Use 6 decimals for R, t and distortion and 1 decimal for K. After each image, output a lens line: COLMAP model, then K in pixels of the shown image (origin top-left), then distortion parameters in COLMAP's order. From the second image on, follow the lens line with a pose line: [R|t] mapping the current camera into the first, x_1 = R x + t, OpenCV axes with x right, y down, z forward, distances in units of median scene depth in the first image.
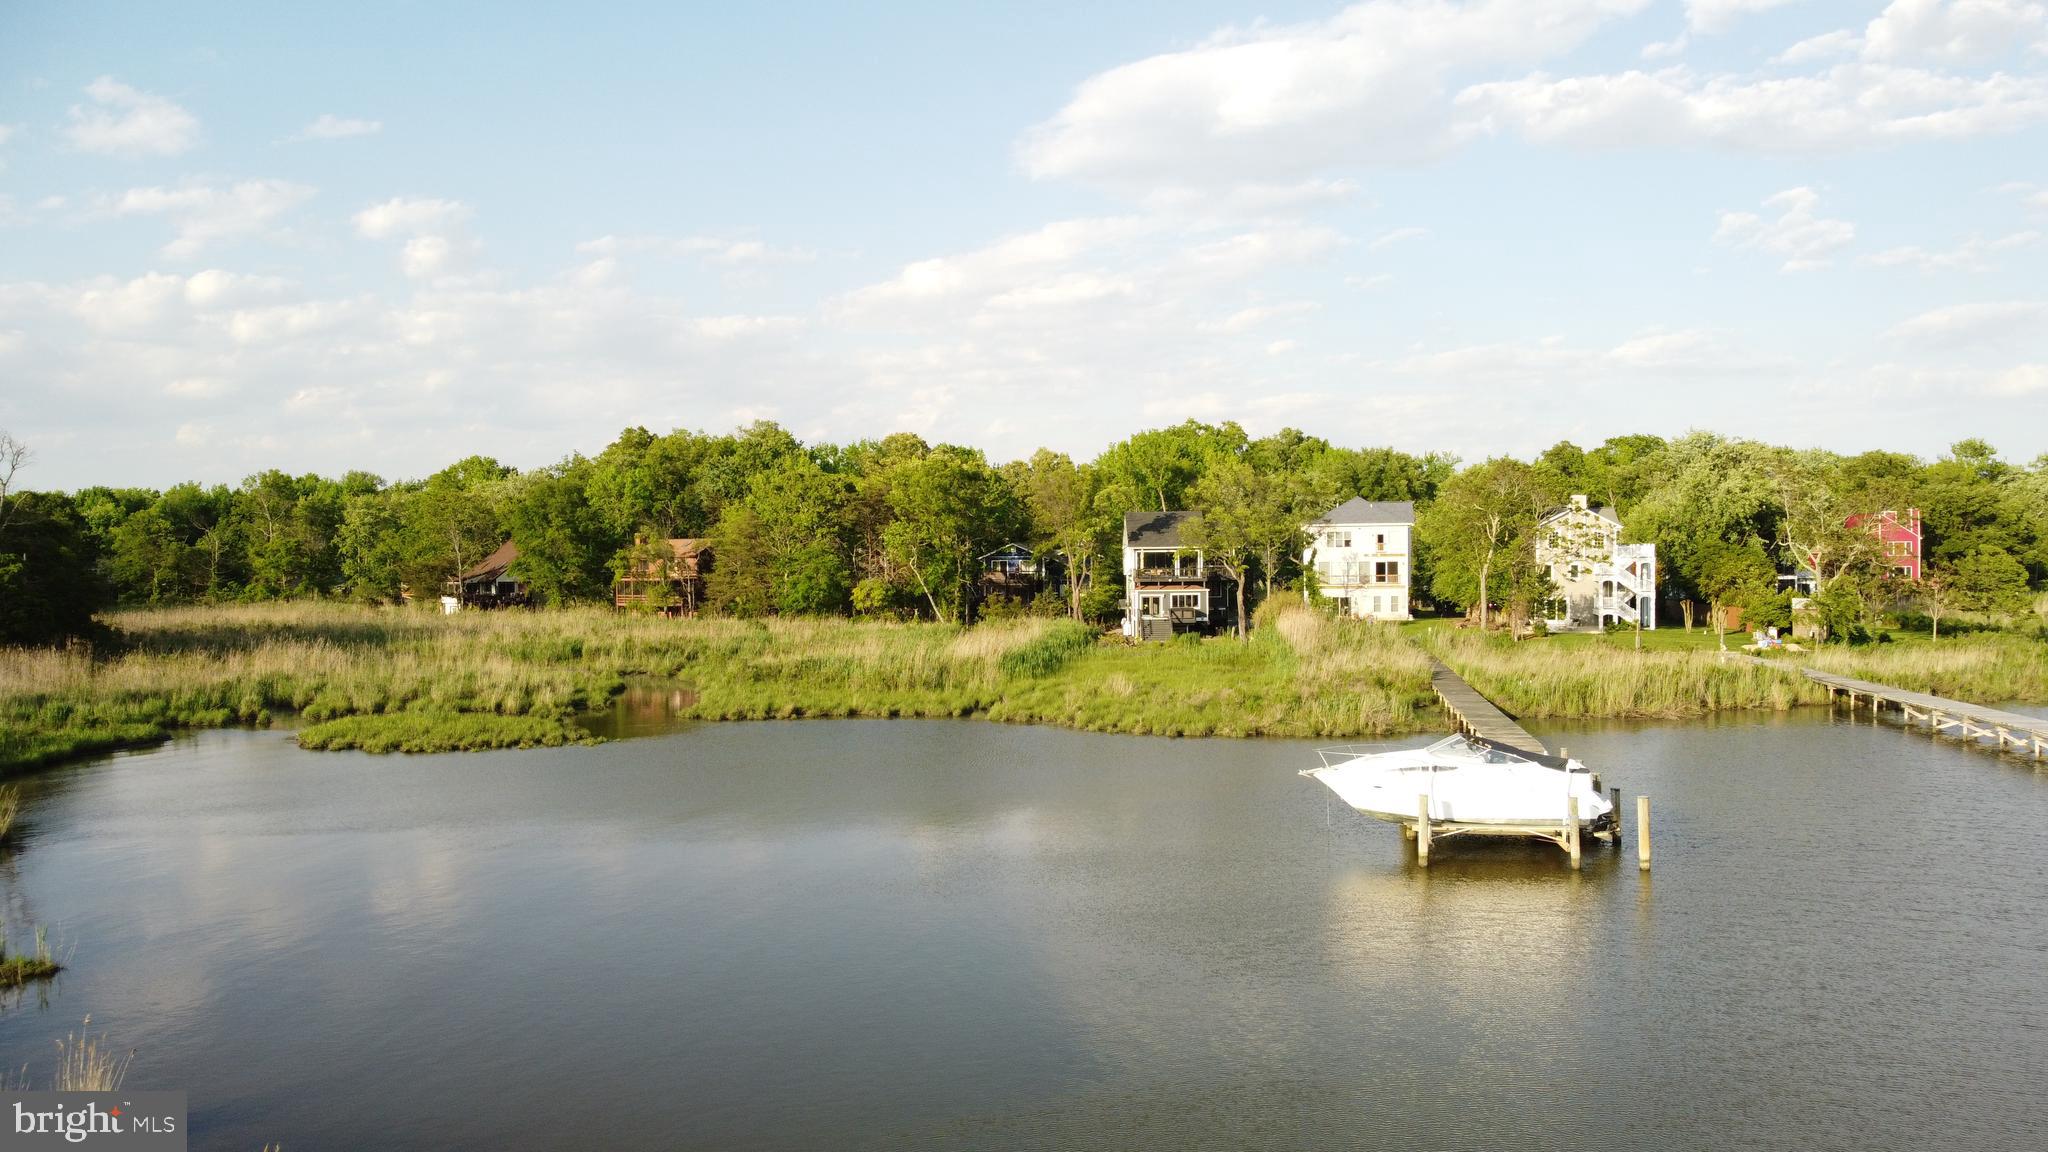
lens RADIAL K [[1499.1, 0, 1024.0], [0, 1499.1, 576.0], [0, 0, 1]] dist [-0.006065, -0.011085]
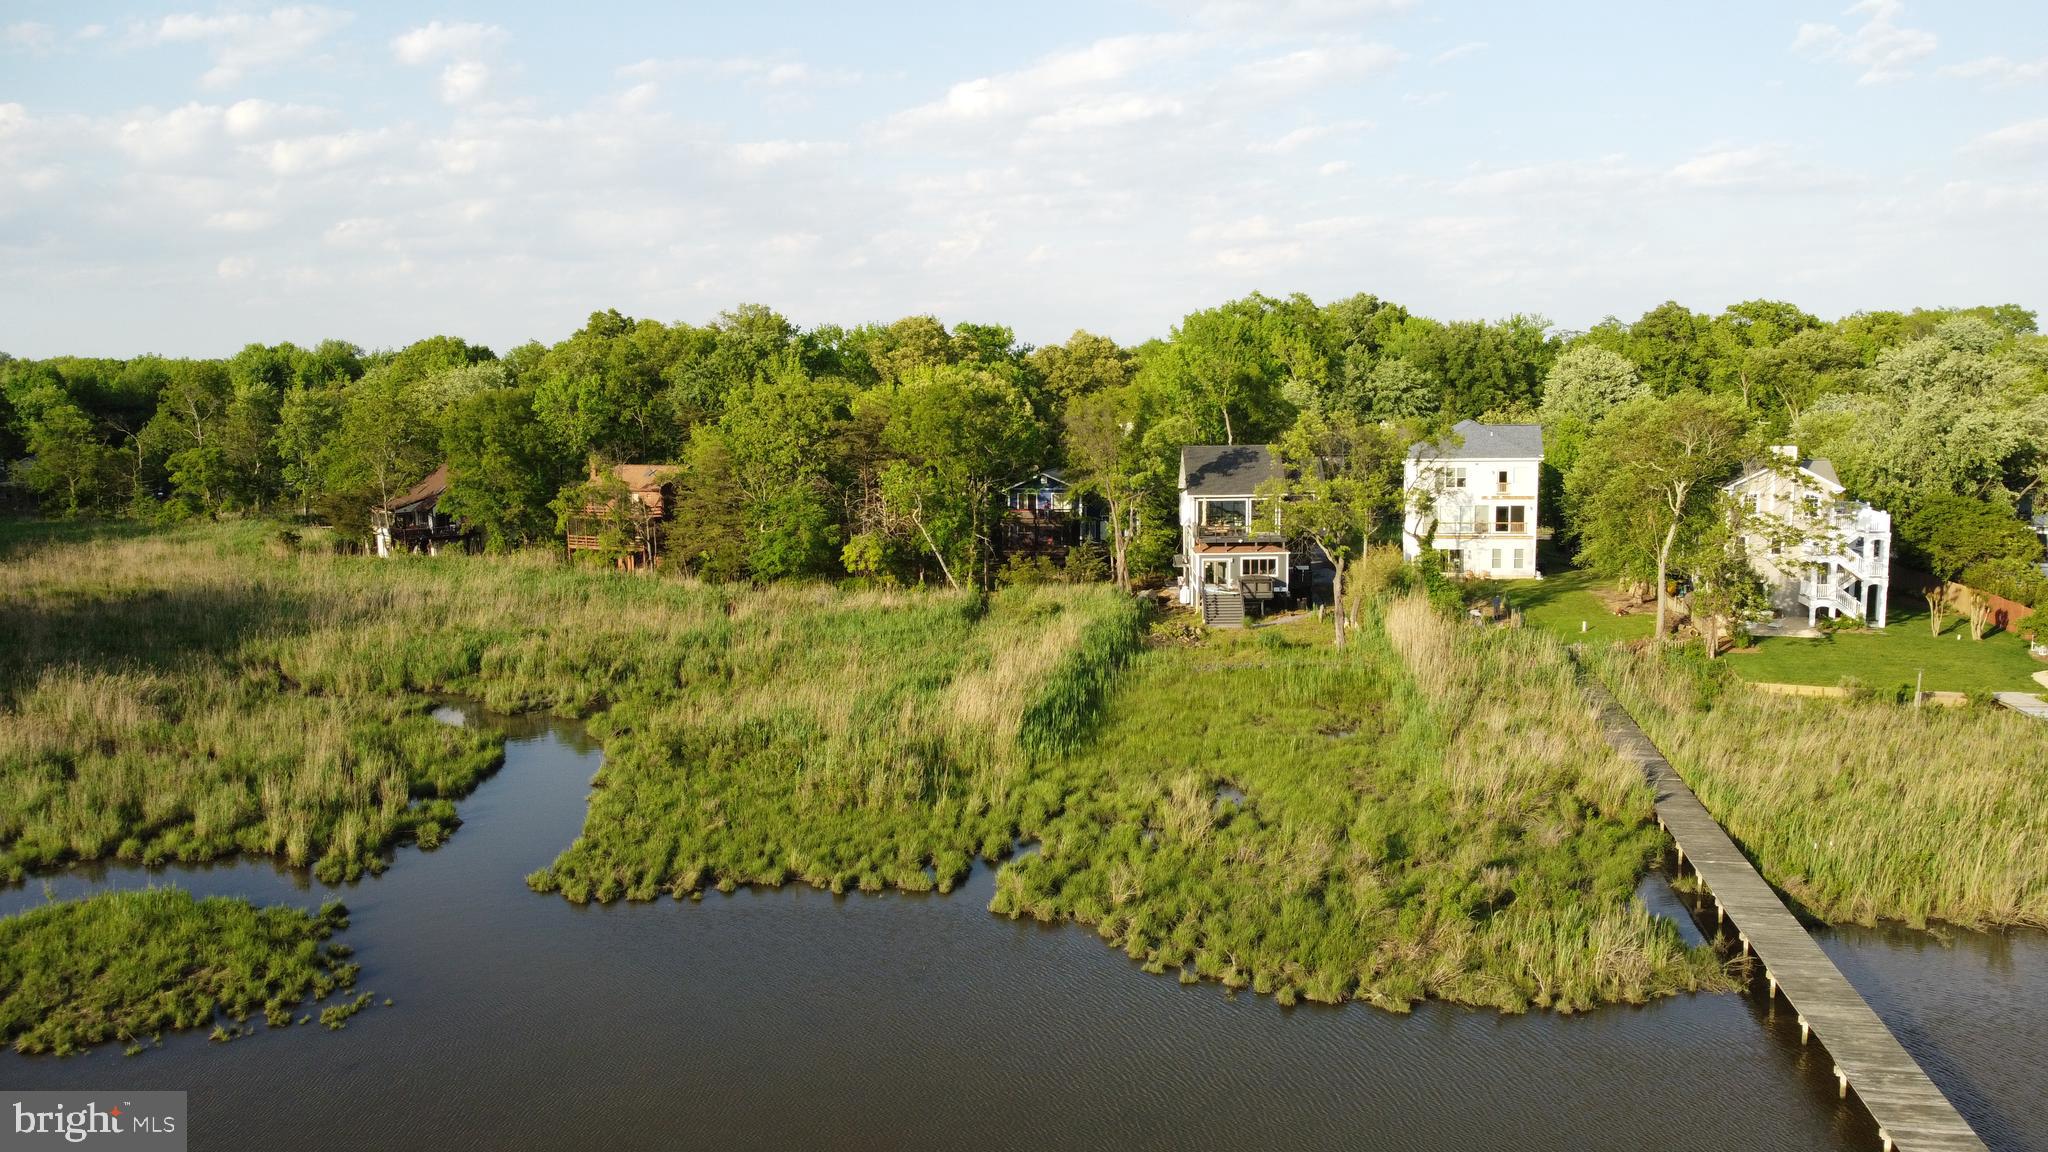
lens RADIAL K [[1499.1, 0, 1024.0], [0, 1499.1, 576.0], [0, 0, 1]] dist [-0.006065, -0.011085]
pose [[0.999642, -0.001503, -0.026699, 0.004145], [0.004506, 0.993612, 0.112762, -0.063505], [0.026358, -0.112842, 0.993263, 0.195043]]
